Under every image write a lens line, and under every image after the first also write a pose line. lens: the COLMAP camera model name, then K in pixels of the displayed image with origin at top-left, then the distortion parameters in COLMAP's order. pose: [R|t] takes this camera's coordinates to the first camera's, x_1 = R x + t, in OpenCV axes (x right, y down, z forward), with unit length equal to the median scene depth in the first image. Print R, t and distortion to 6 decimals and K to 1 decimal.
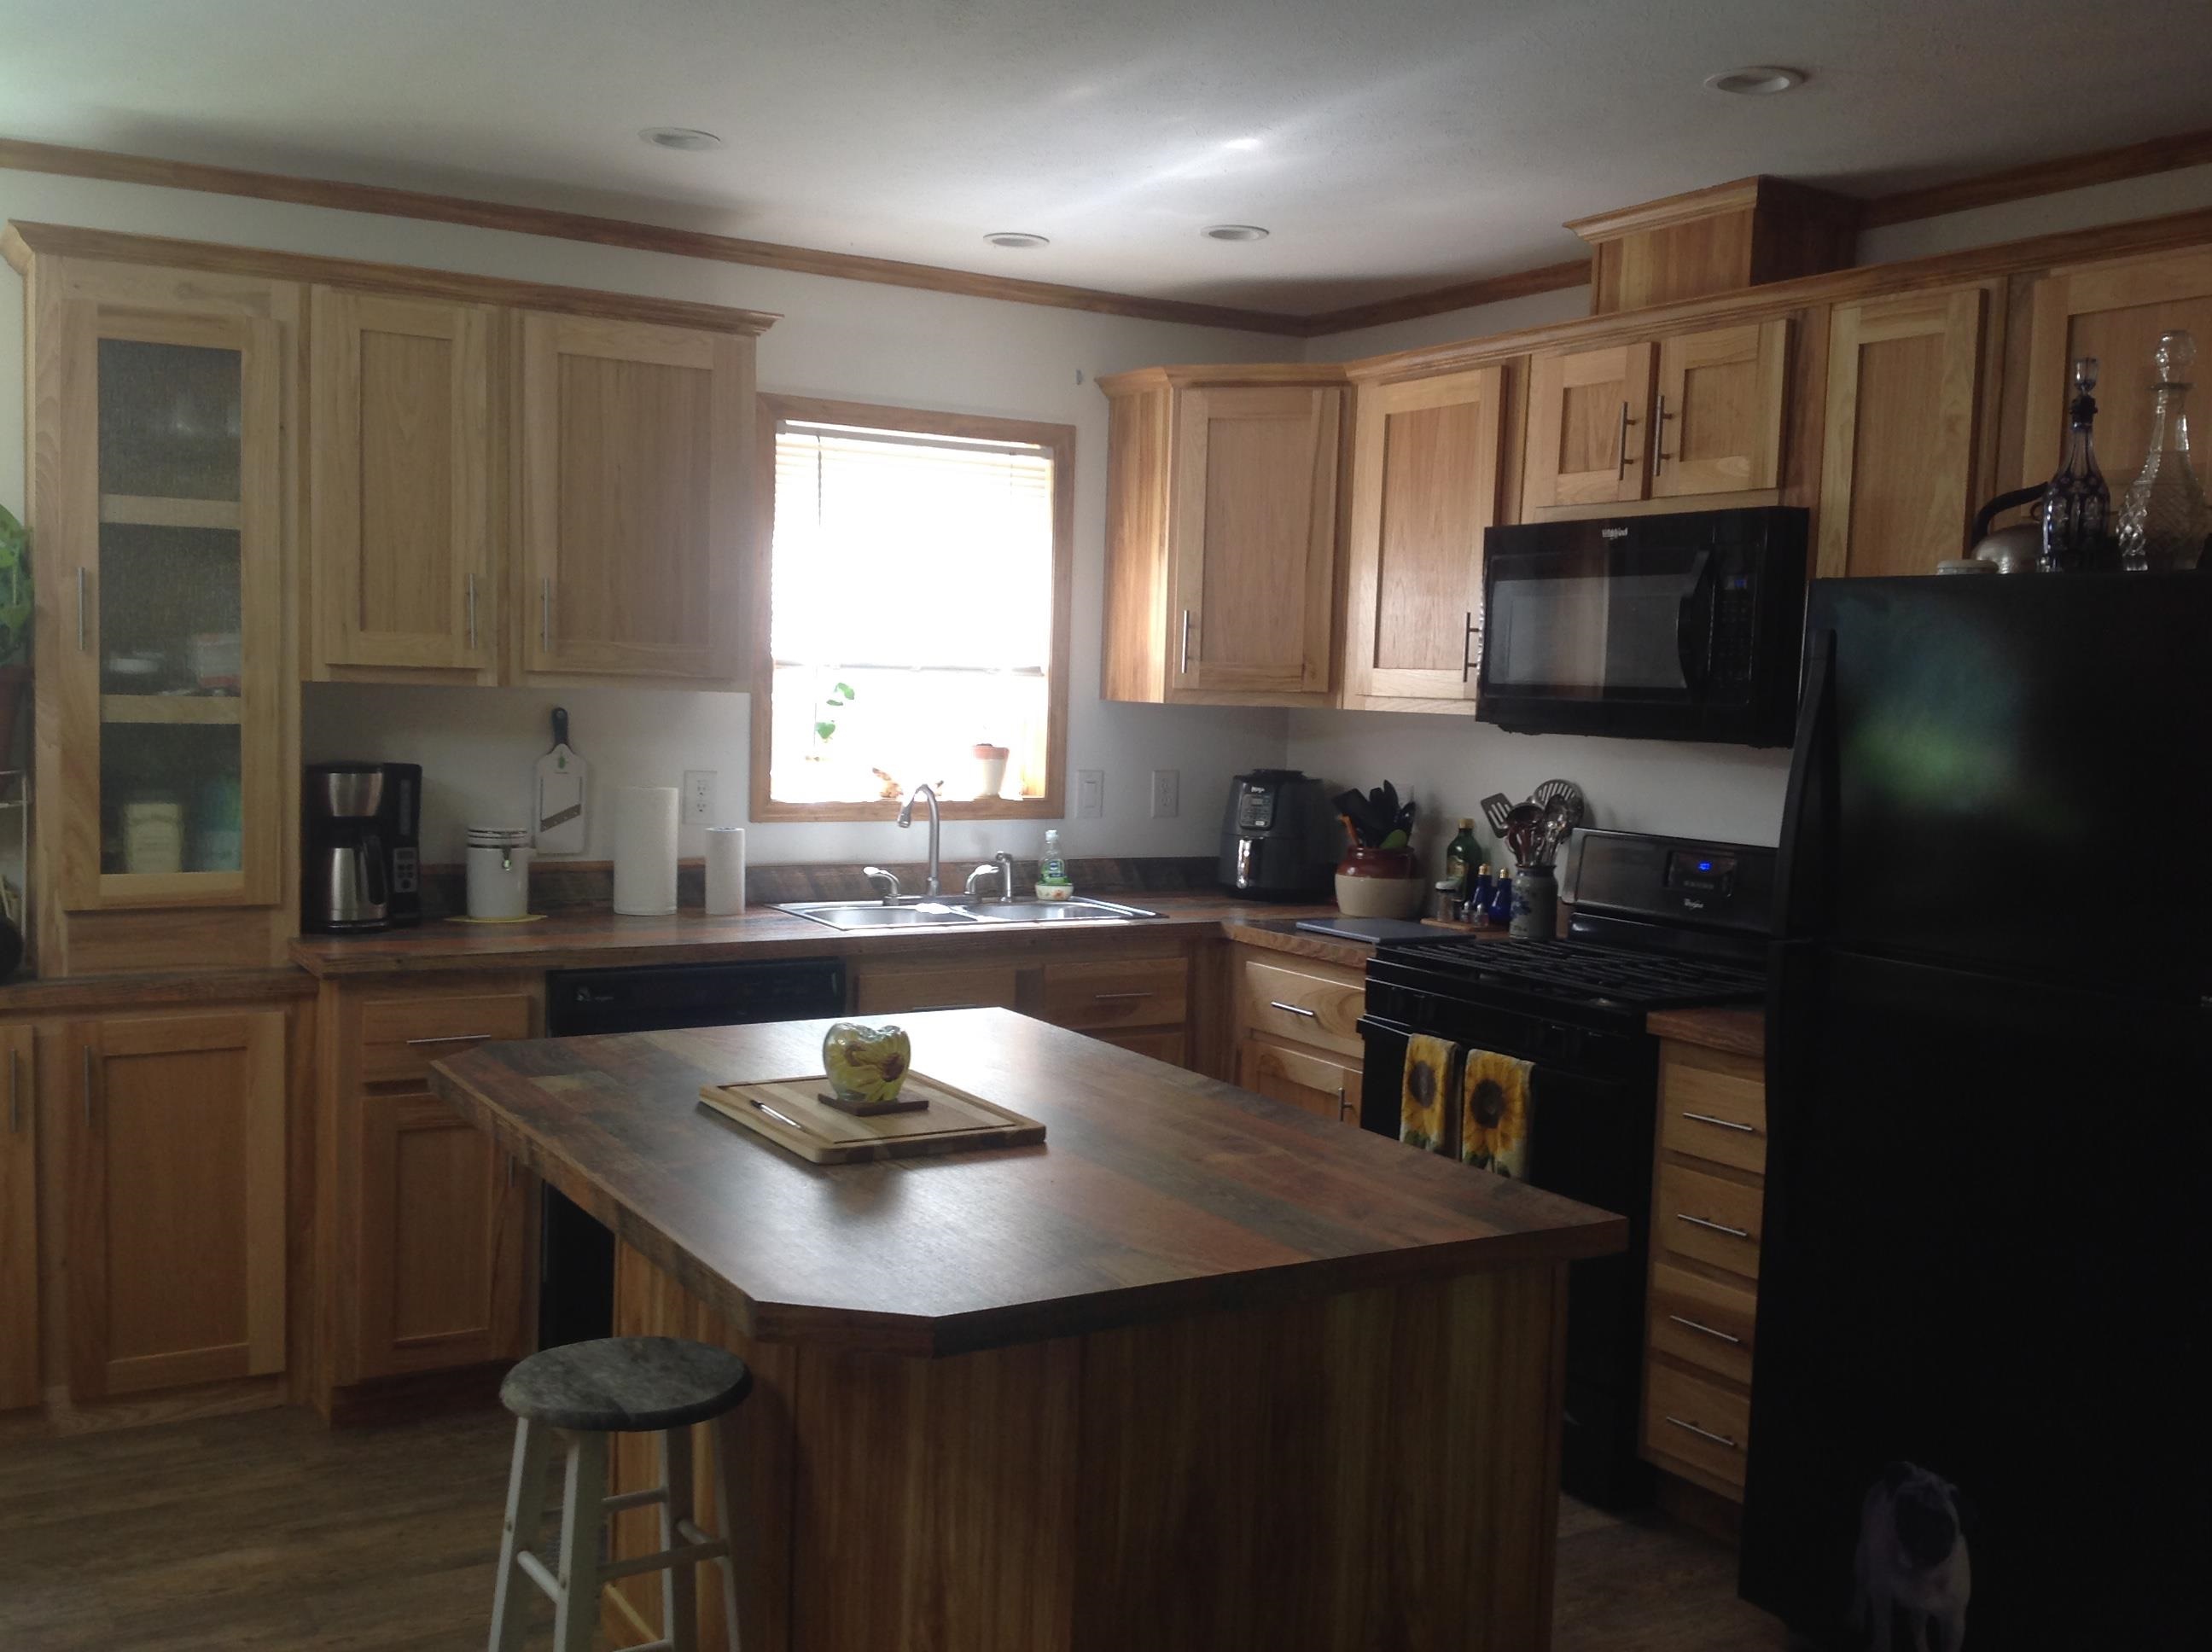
lens RADIAL K [[2097.5, 0, 1122.6], [0, 2097.5, 853.6], [0, 0, 1]] dist [0.048145, 0.000000]
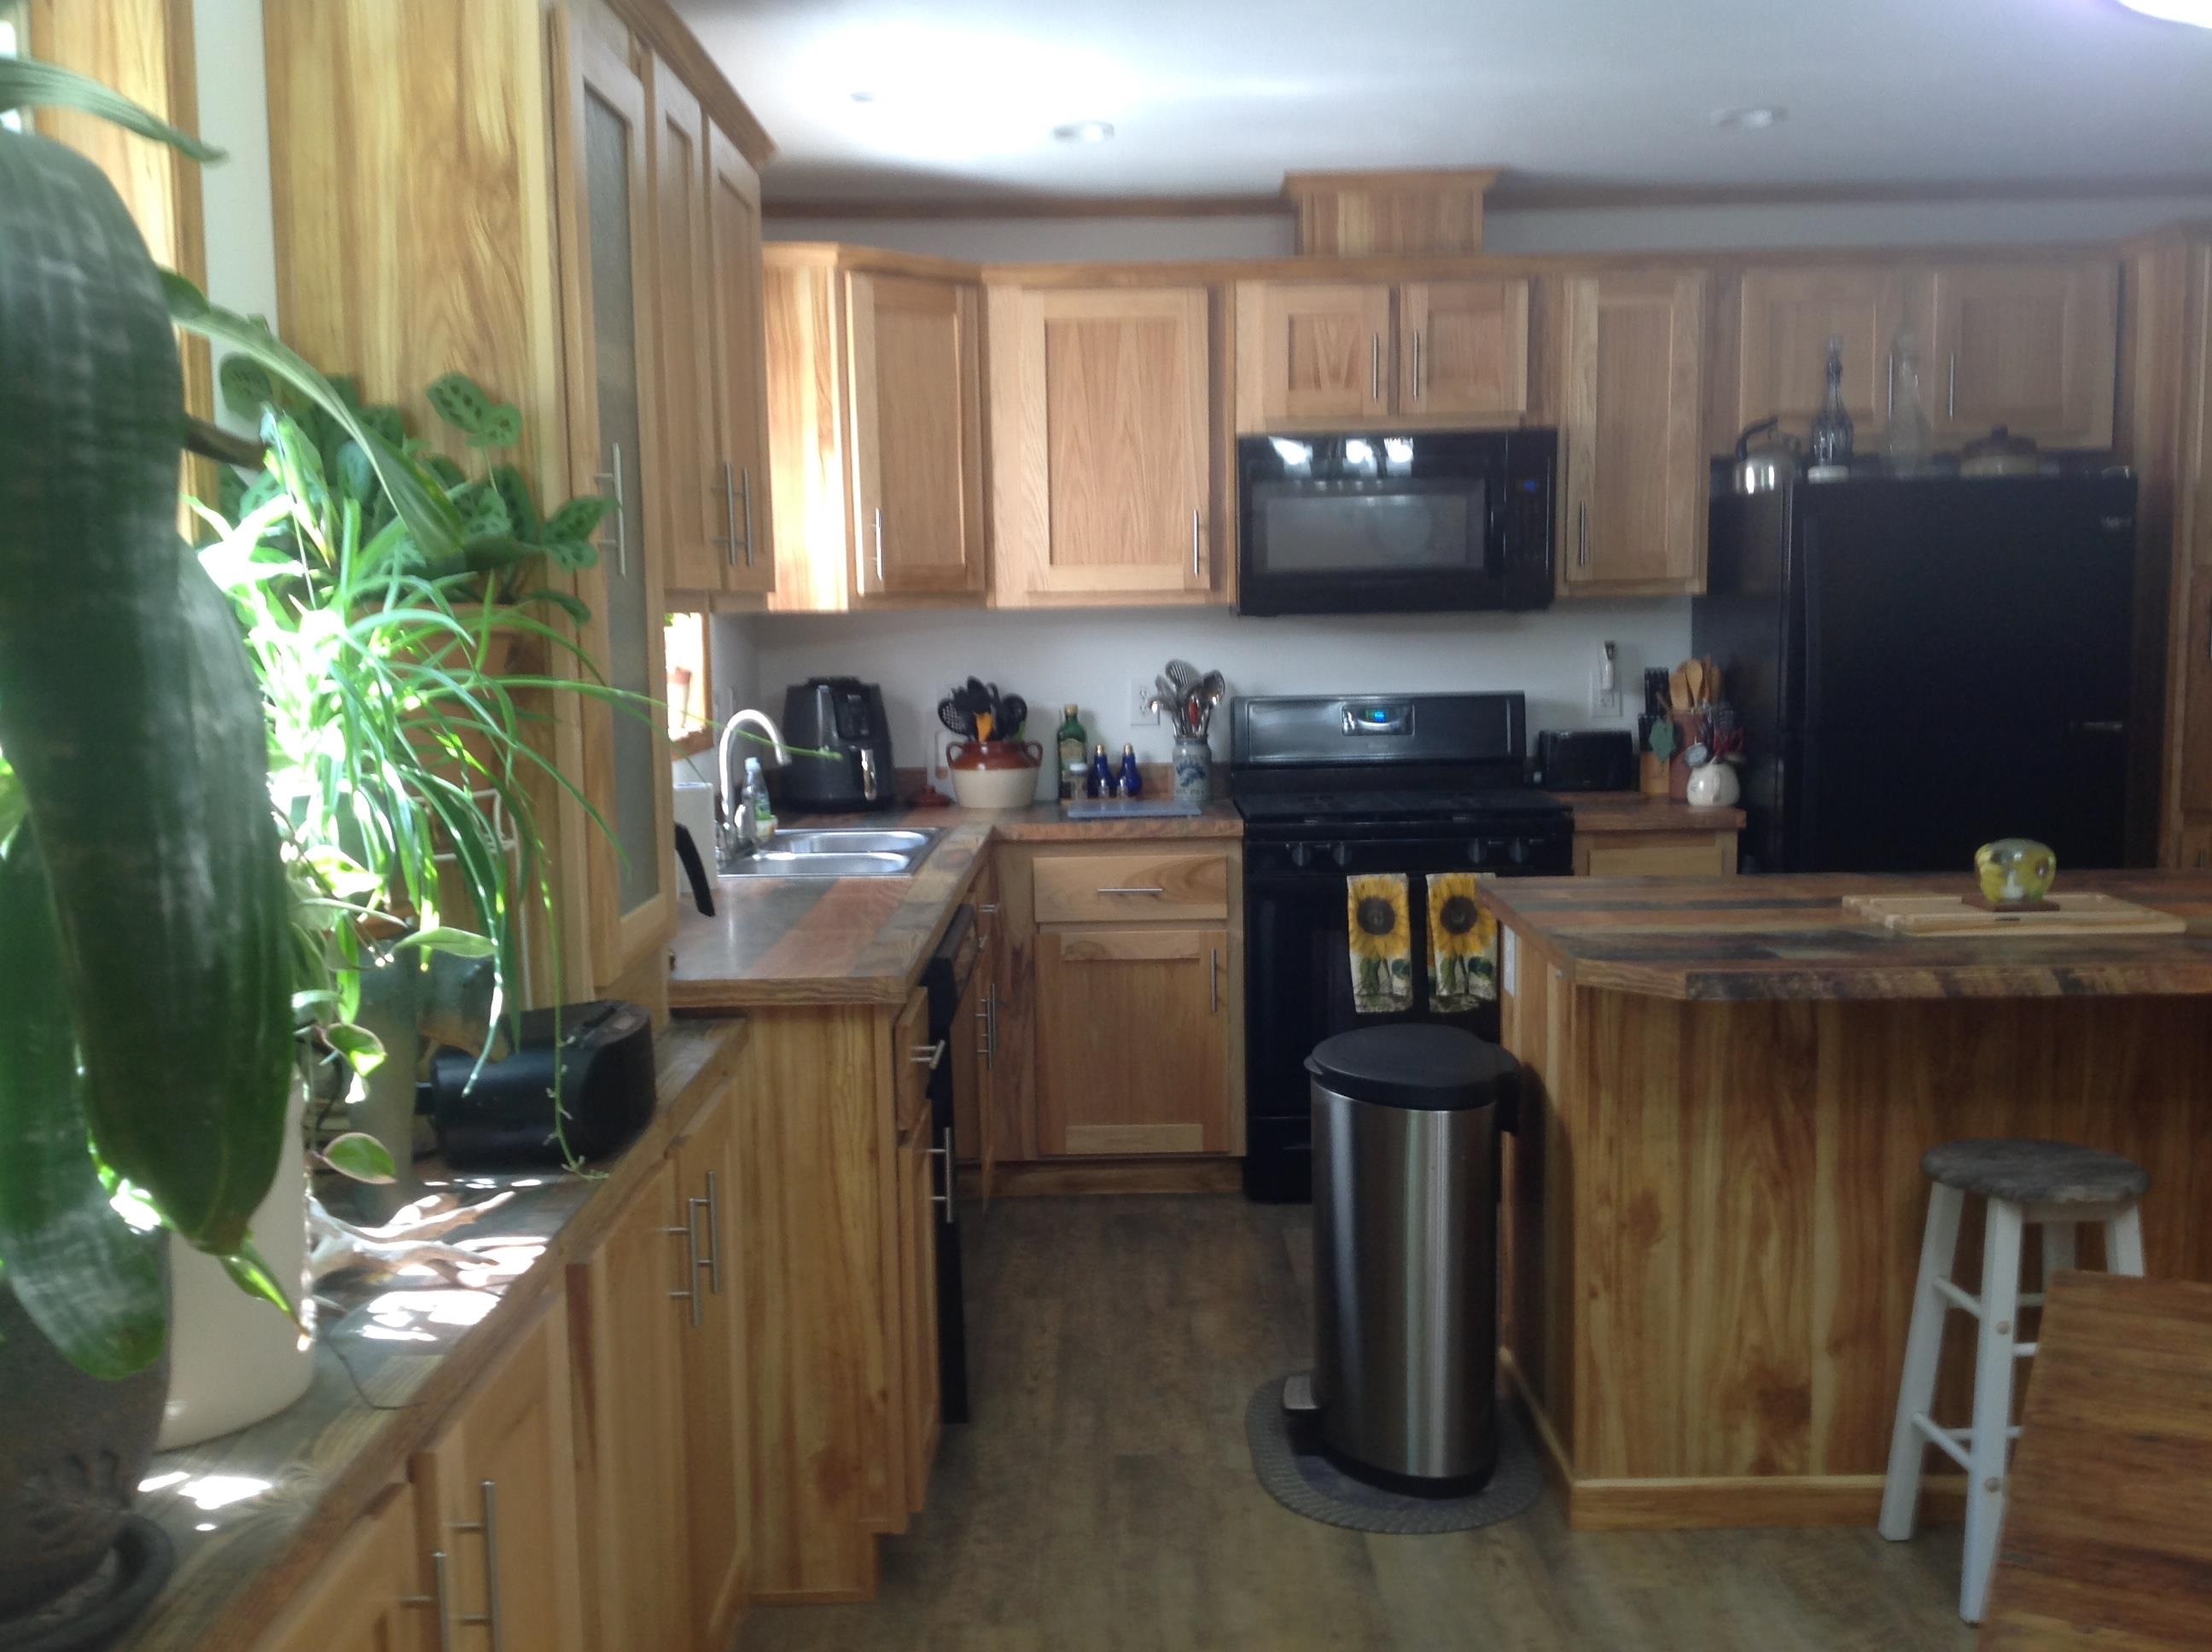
lens RADIAL K [[2097.5, 0, 1097.6], [0, 2097.5, 840.9], [0, 0, 1]] dist [0.048145, 0.000000]
pose [[0.523338, -0.135099, 0.841347, -0.884566], [0.109261, 0.989841, 0.090980, -0.052283], [-0.845091, 0.044313, 0.532782, 0.496546]]
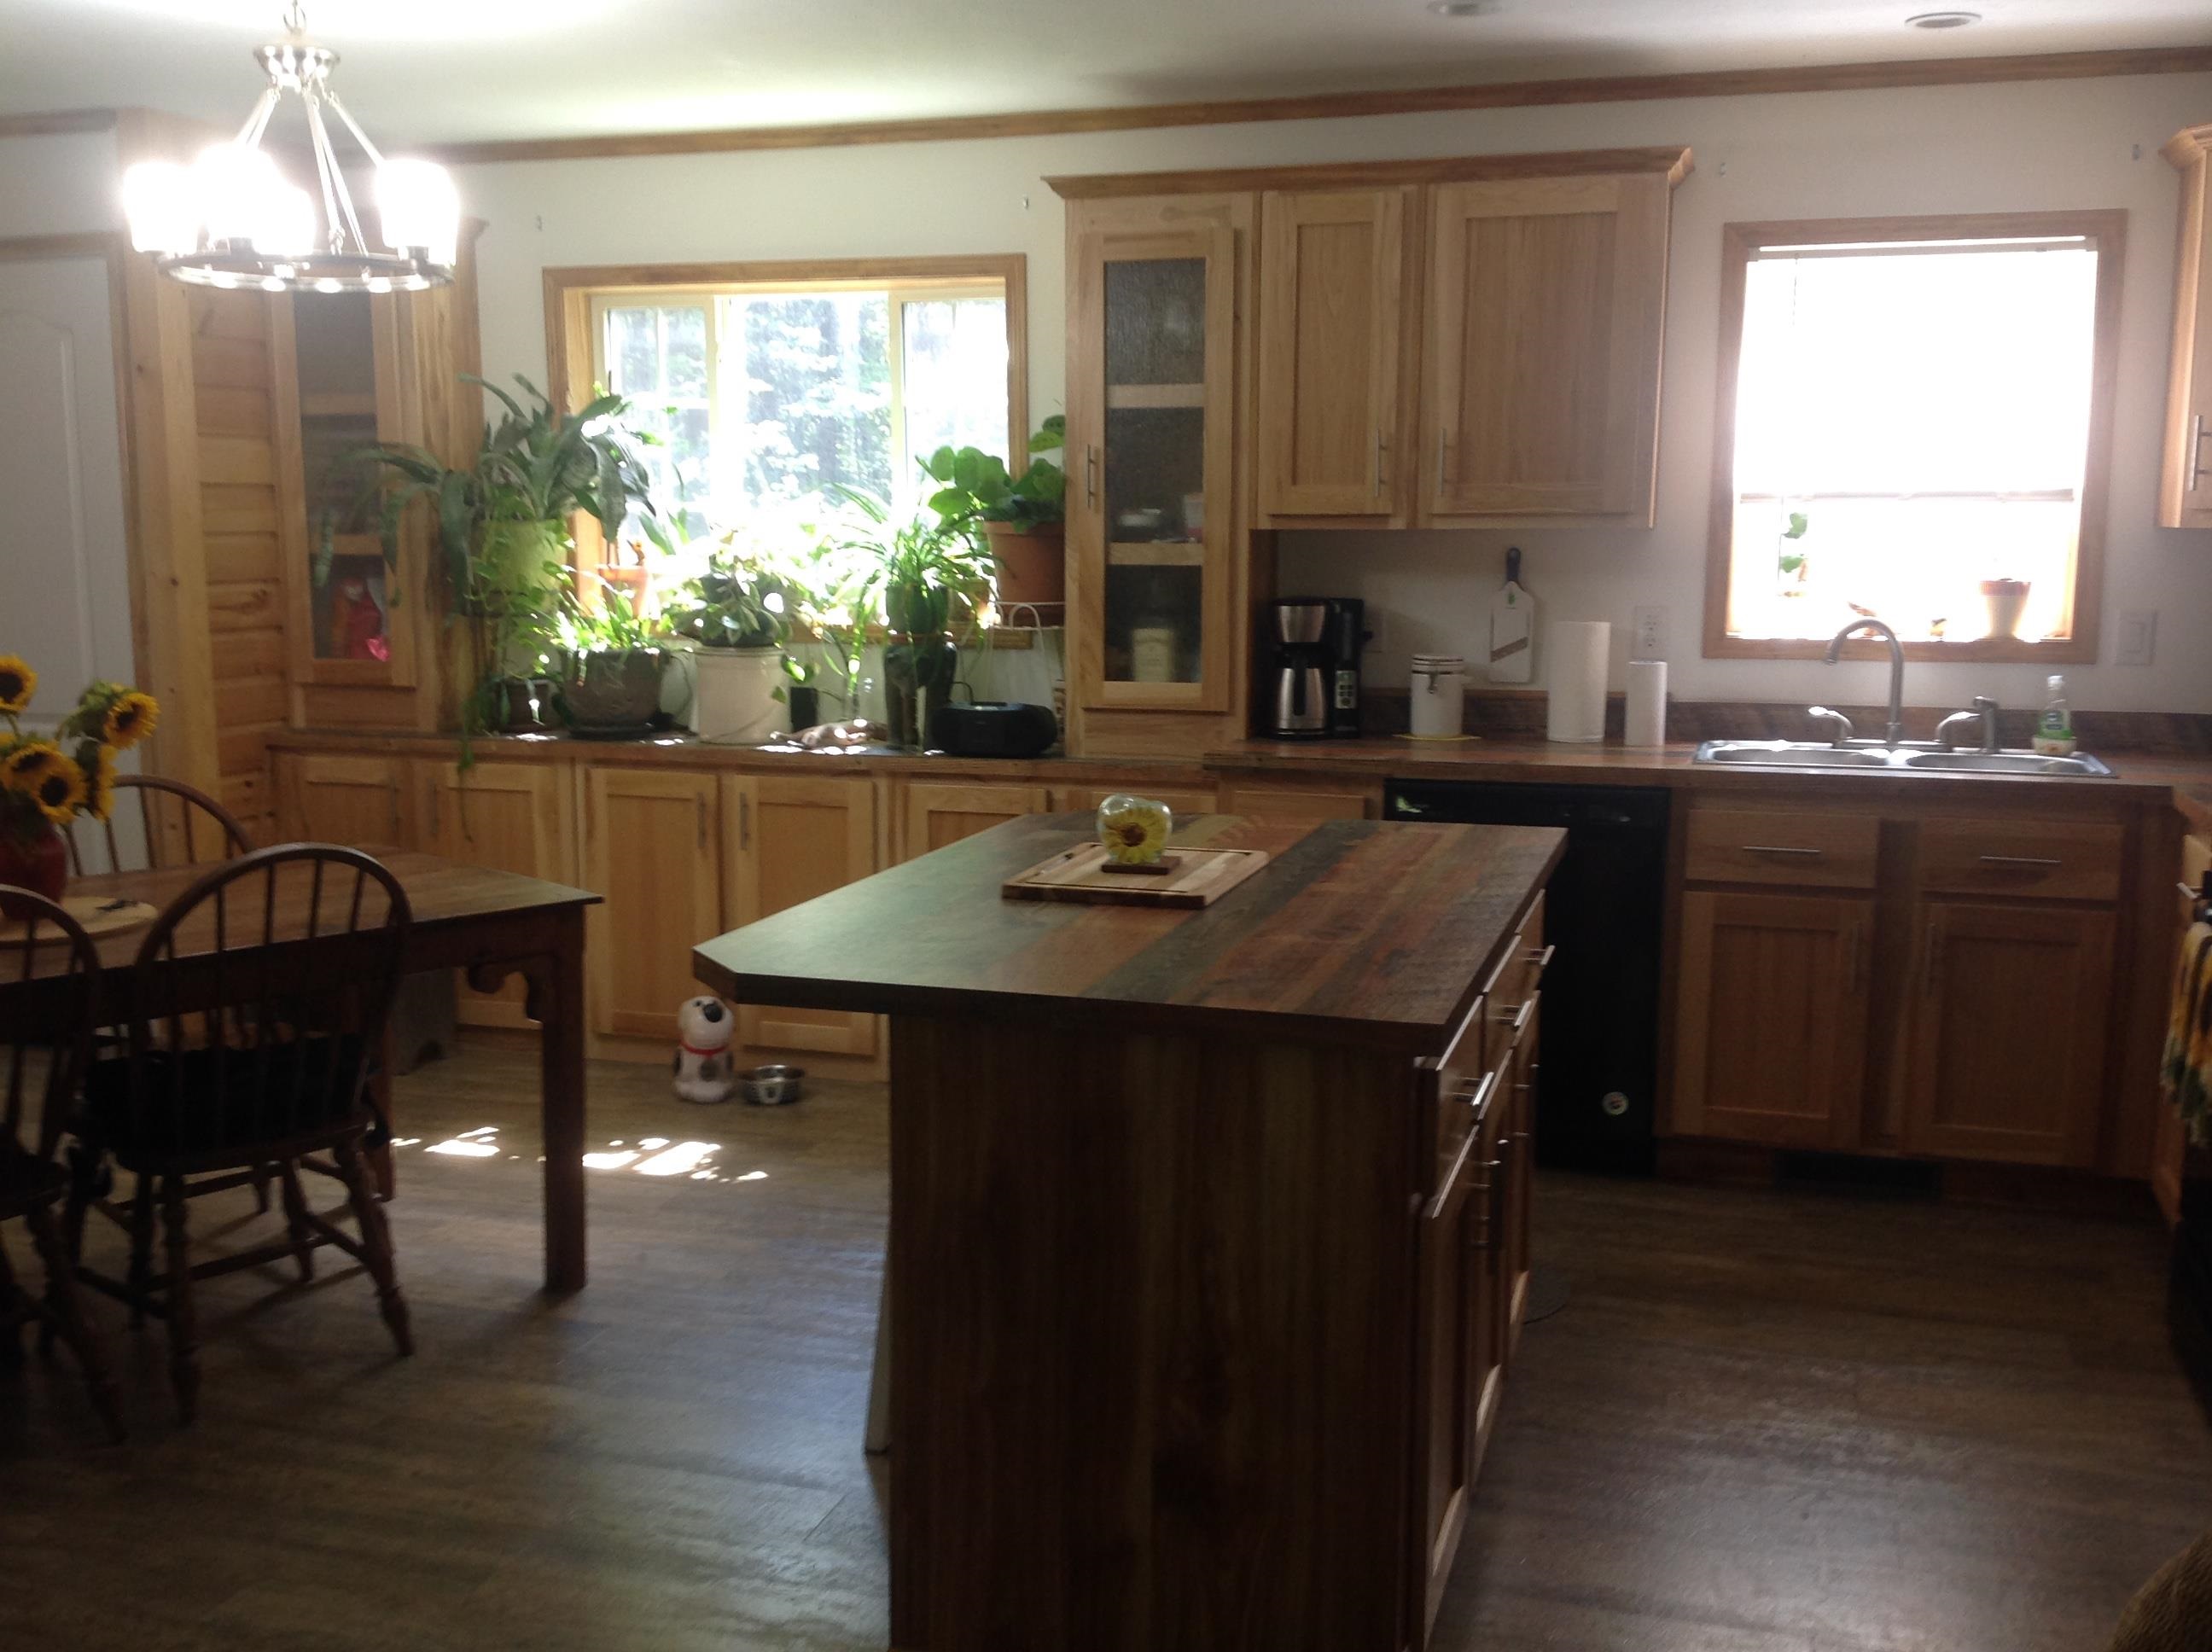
lens RADIAL K [[2097.5, 0, 1133.0], [0, 2097.5, 866.1], [0, 0, 1]] dist [0.048145, 0.000000]
pose [[0.670649, 0.090684, -0.736211, 0.461609], [-0.042889, 0.995579, 0.083563, 0.013589], [0.740534, -0.024466, 0.671573, 0.130385]]
